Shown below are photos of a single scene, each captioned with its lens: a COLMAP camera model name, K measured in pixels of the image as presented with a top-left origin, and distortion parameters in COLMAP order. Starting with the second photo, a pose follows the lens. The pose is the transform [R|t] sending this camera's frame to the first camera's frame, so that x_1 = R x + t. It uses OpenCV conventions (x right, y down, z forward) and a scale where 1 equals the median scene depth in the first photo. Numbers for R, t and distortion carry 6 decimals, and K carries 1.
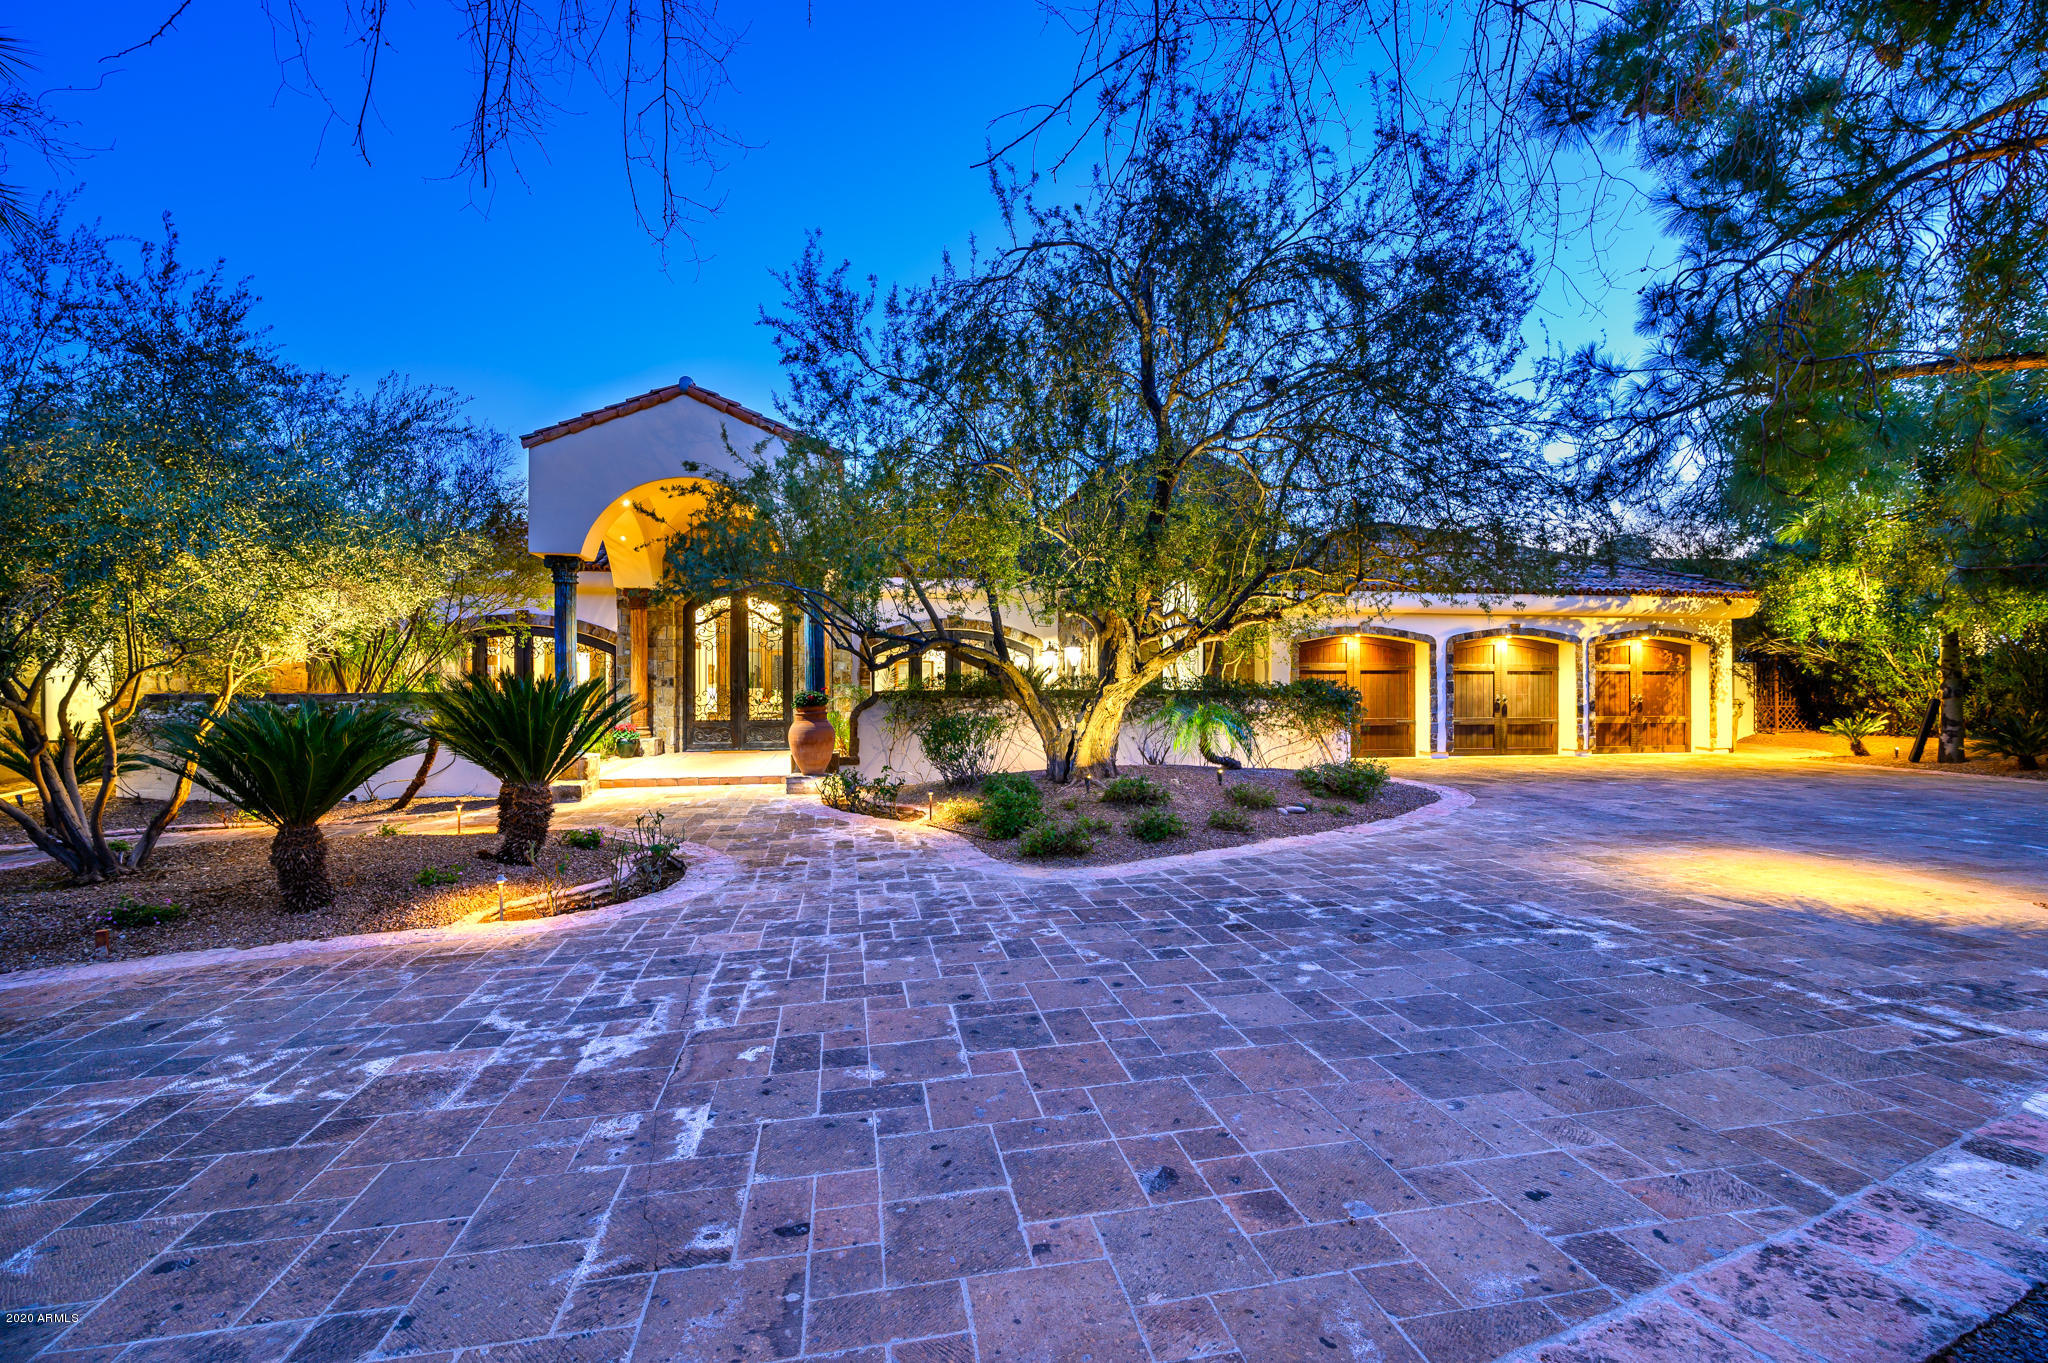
lens RADIAL K [[900.5, 0, 1024.0], [0, 900.5, 681.5], [0, 0, 1]] dist [-0.000242, -0.000212]
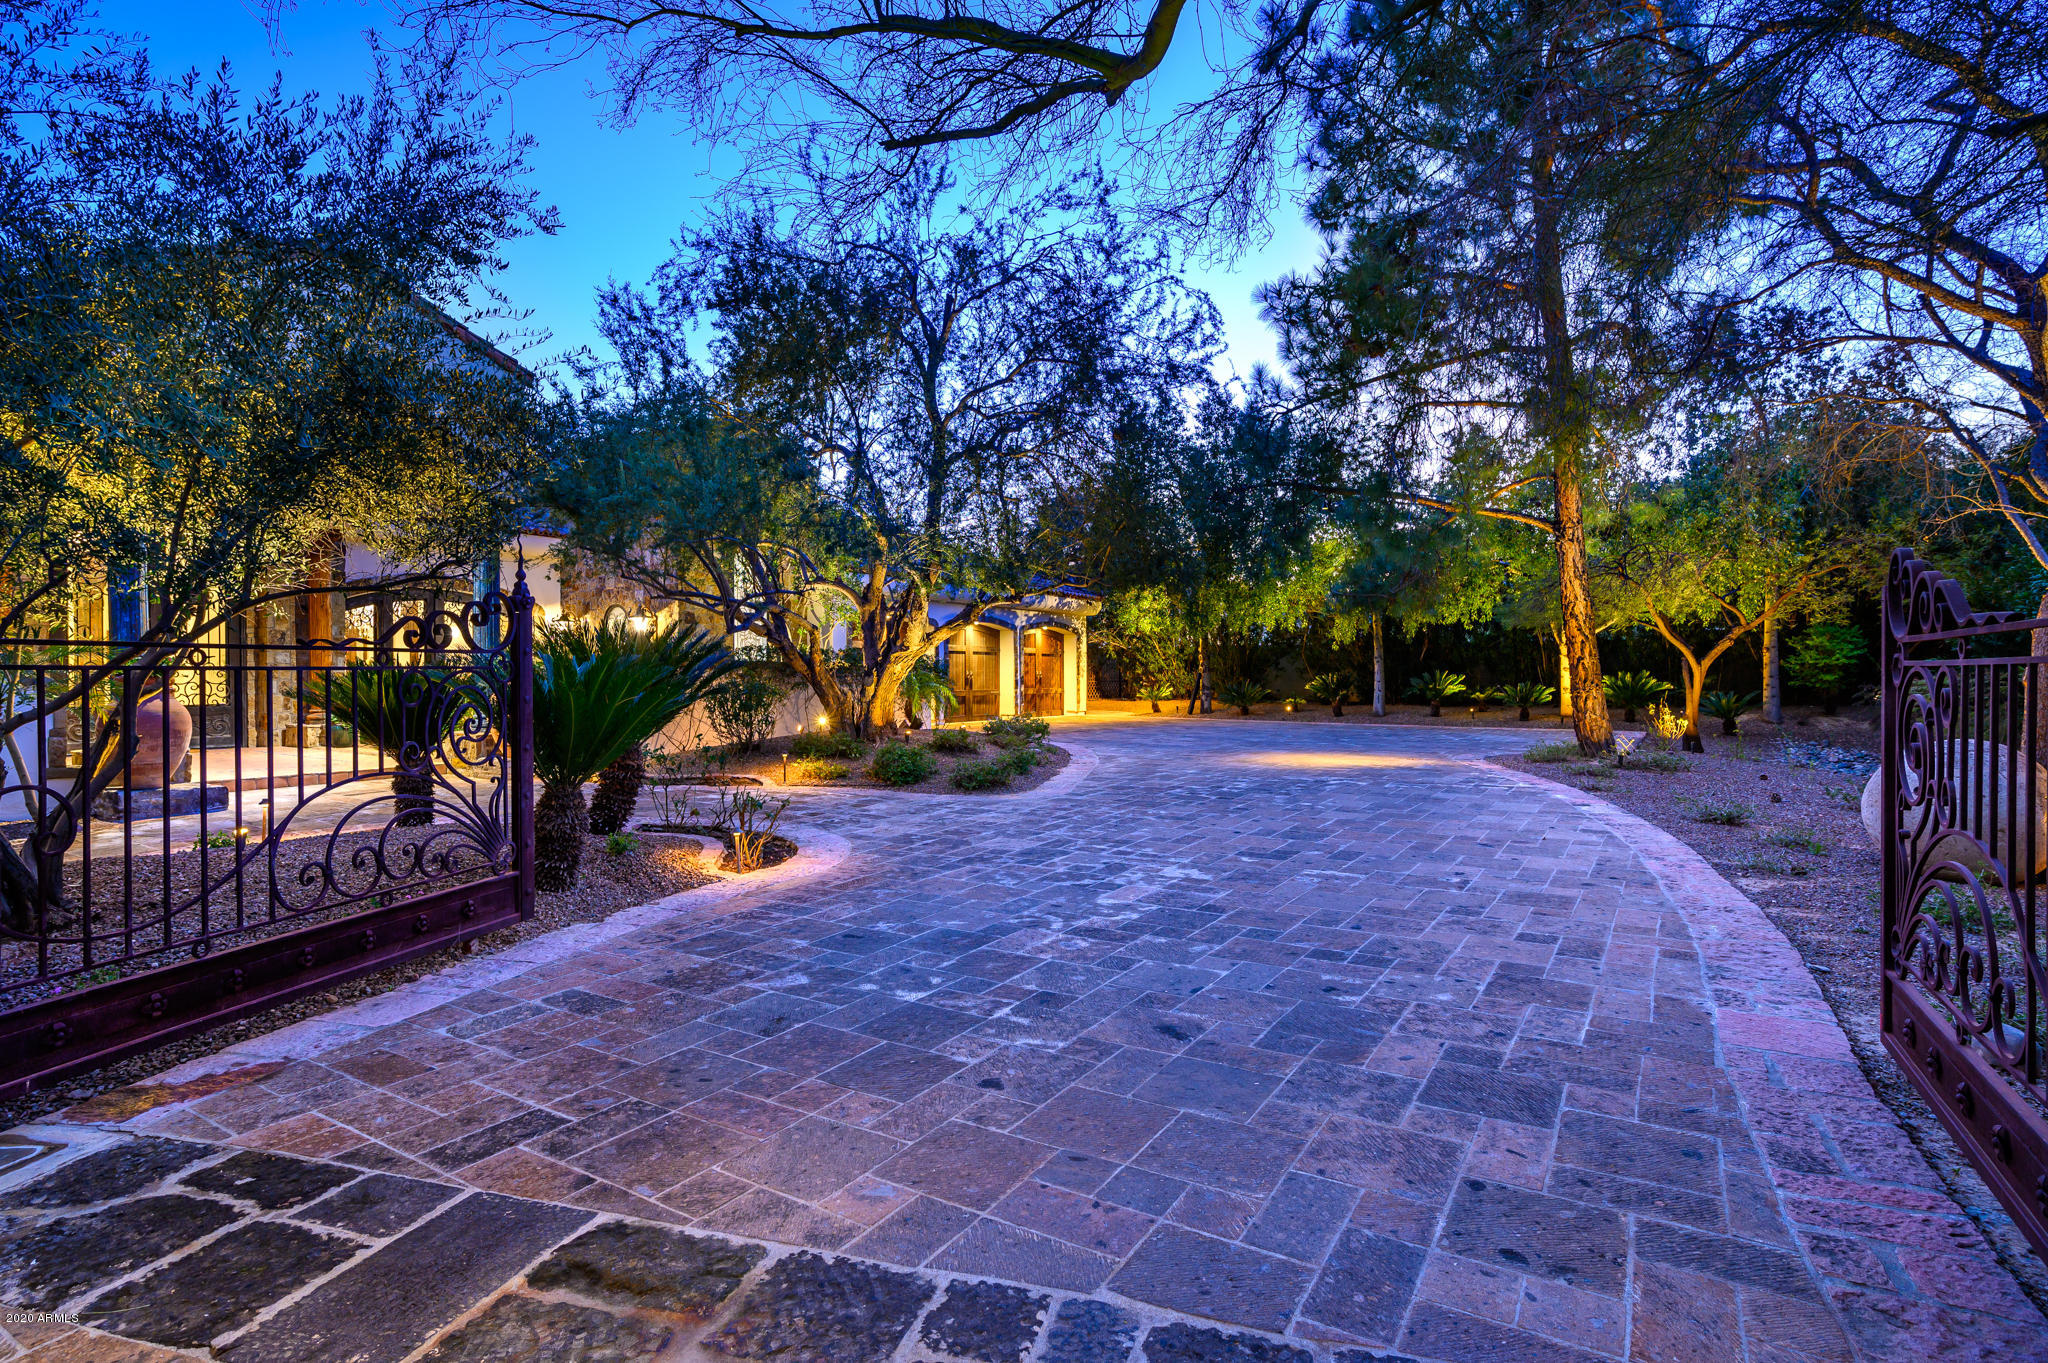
lens RADIAL K [[1036.3, 0, 1024.0], [0, 1036.3, 681.5], [0, 0, 1]] dist [0.000439, -0.000103]
pose [[0.677850, -0.004527, 0.735187, -0.442769], [-0.000256, 0.999980, 0.006393, 0.020032], [-0.735201, -0.004522, 0.677835, 0.008935]]
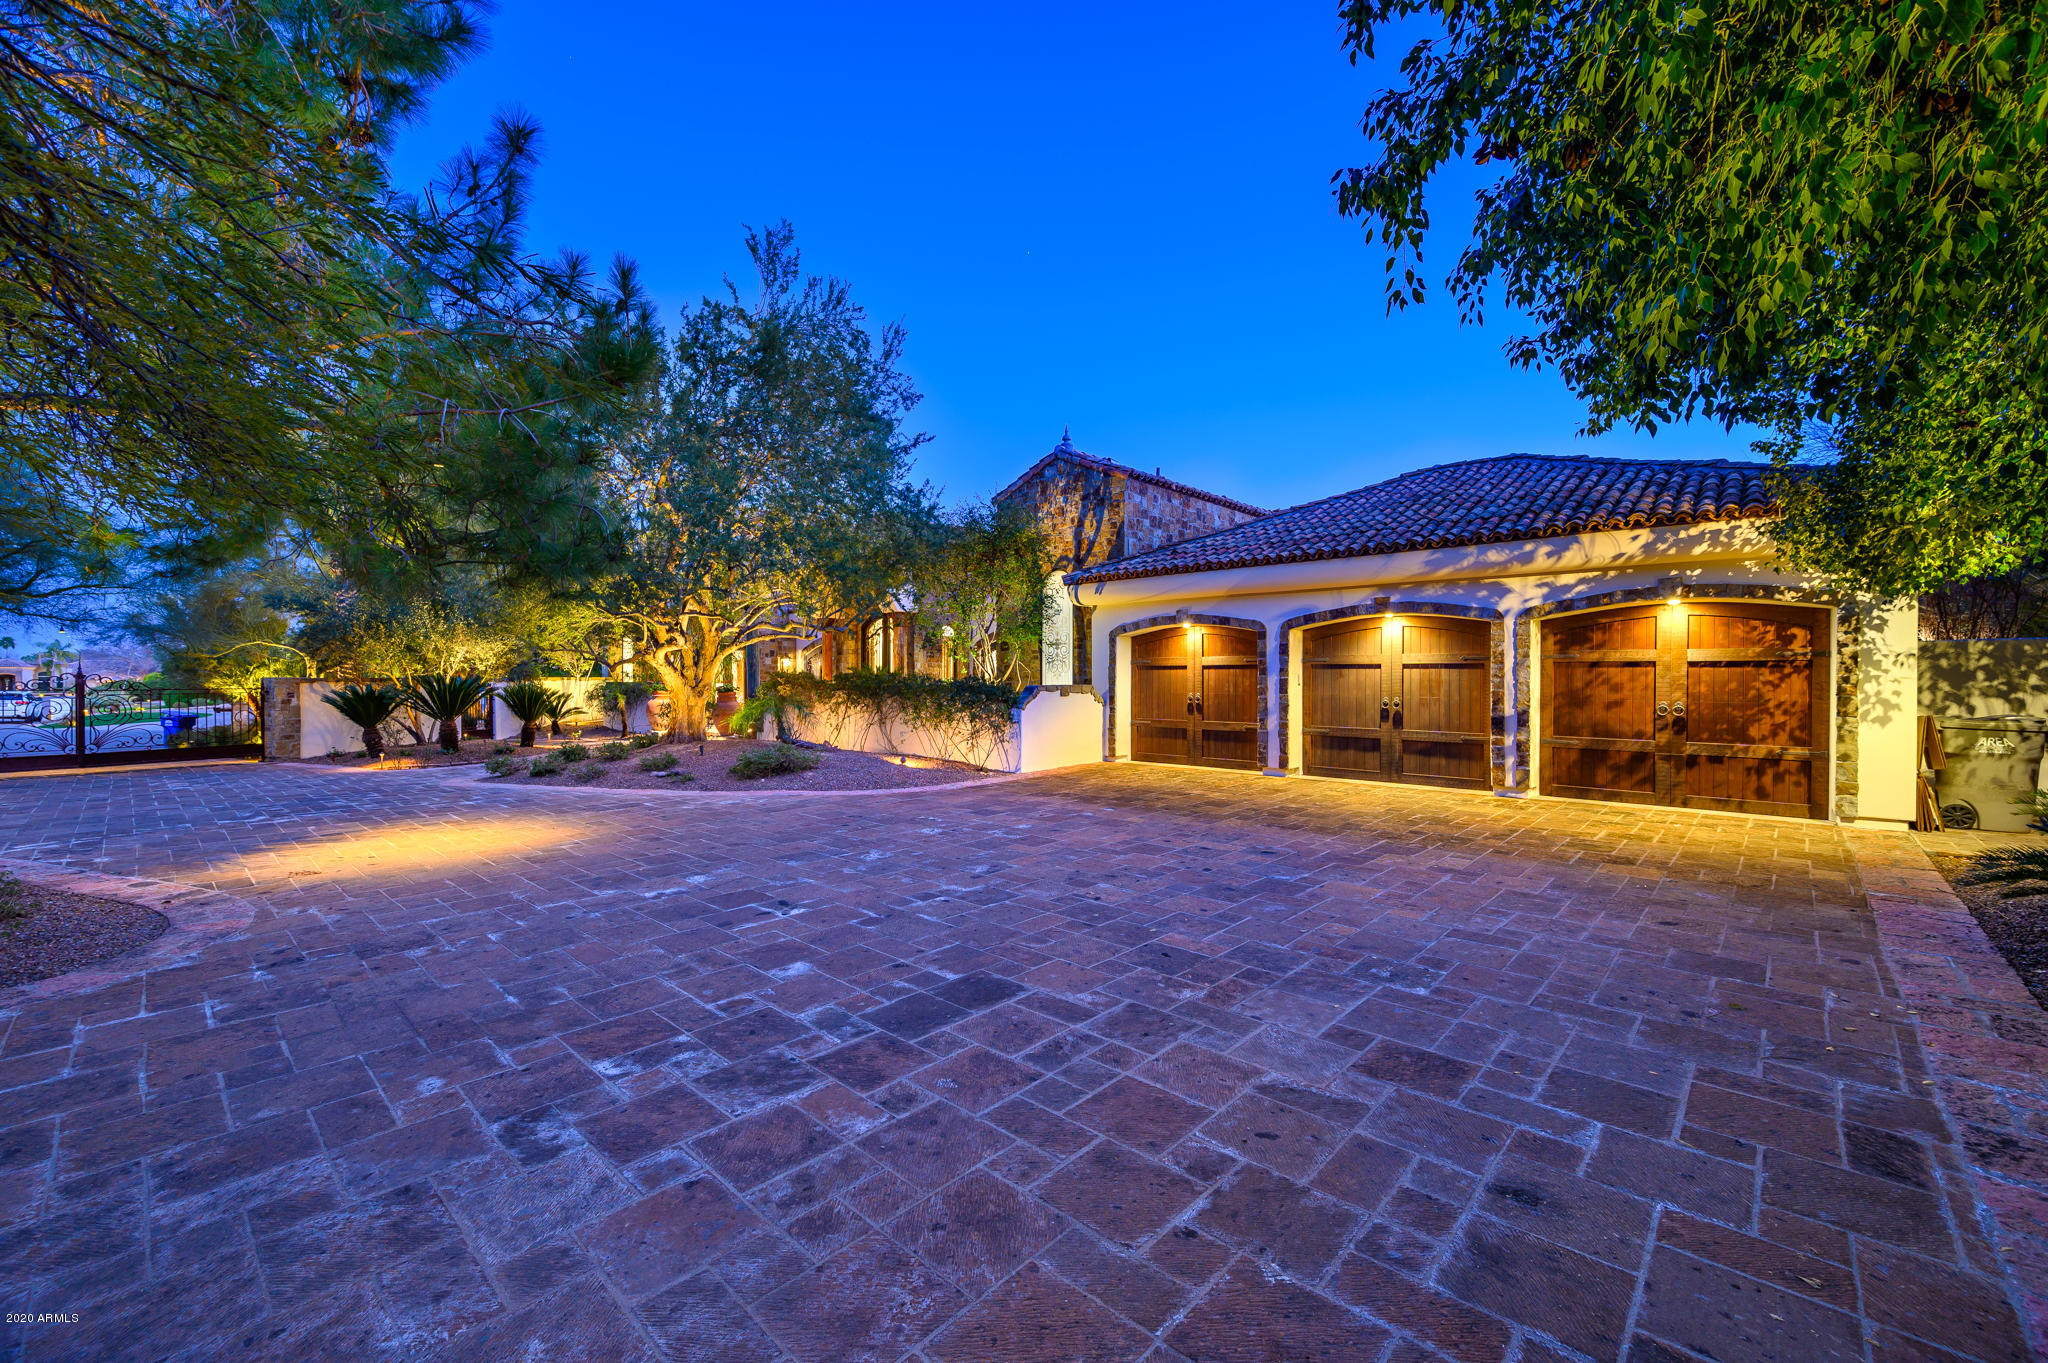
lens RADIAL K [[830.6, 0, 1024.0], [0, 830.6, 681.5], [0, 0, 1]] dist [0.000972, 0.000385]
pose [[0.587969, 0.005602, -0.808864, 0.898568], [-0.000405, 0.999978, 0.006632, -0.002127], [0.808883, -0.003571, 0.587958, 0.382053]]
